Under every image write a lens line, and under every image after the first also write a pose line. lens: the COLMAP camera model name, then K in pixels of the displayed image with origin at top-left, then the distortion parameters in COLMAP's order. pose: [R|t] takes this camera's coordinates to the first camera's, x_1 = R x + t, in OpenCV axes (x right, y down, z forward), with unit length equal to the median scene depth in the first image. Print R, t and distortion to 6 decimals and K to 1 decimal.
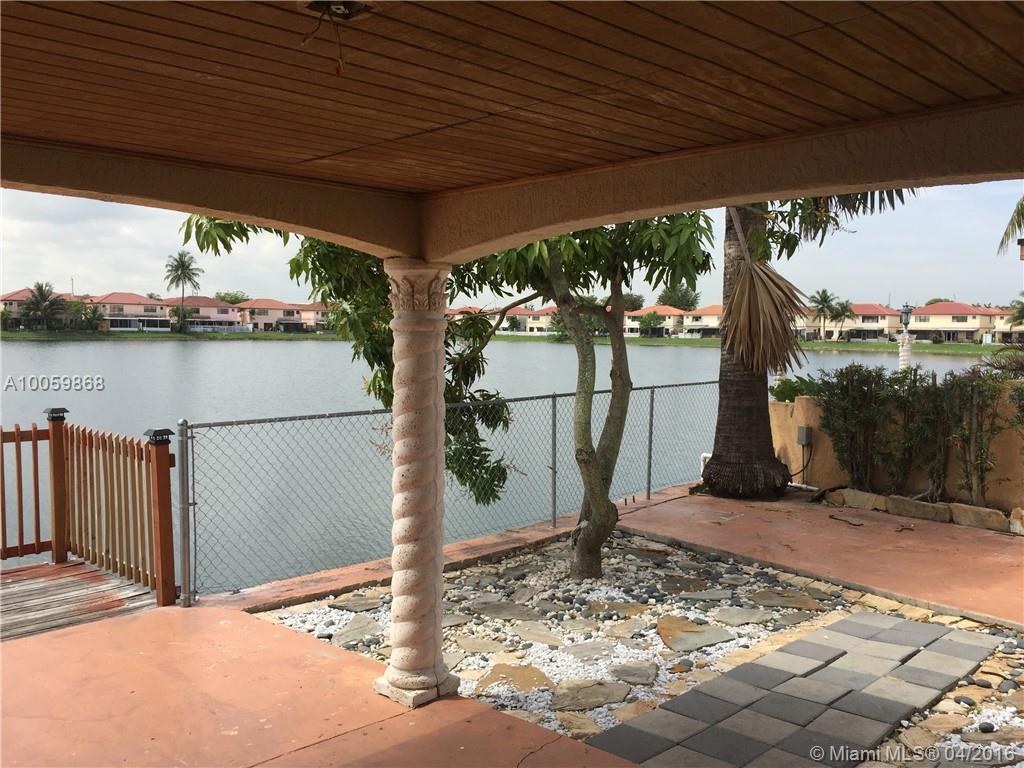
lens RADIAL K [[875.7, 0, 513.1], [0, 875.7, 385.0], [0, 0, 1]] dist [0.071089, -0.090461]
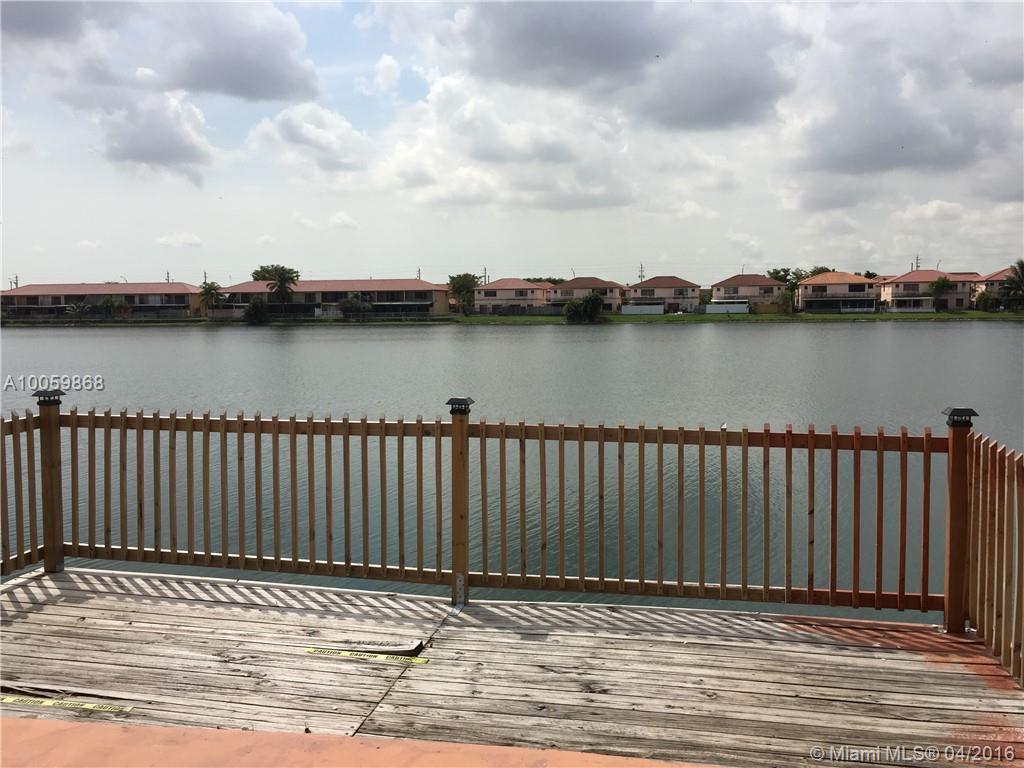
lens RADIAL K [[875.7, 0, 513.3], [0, 875.7, 383.8], [0, 0, 1]] dist [0.071089, -0.090461]
pose [[0.532798, 0.054935, -0.844458, -0.148212], [-0.037802, 0.998440, 0.041101, -0.009653], [0.845398, 0.010024, 0.534043, 0.415619]]
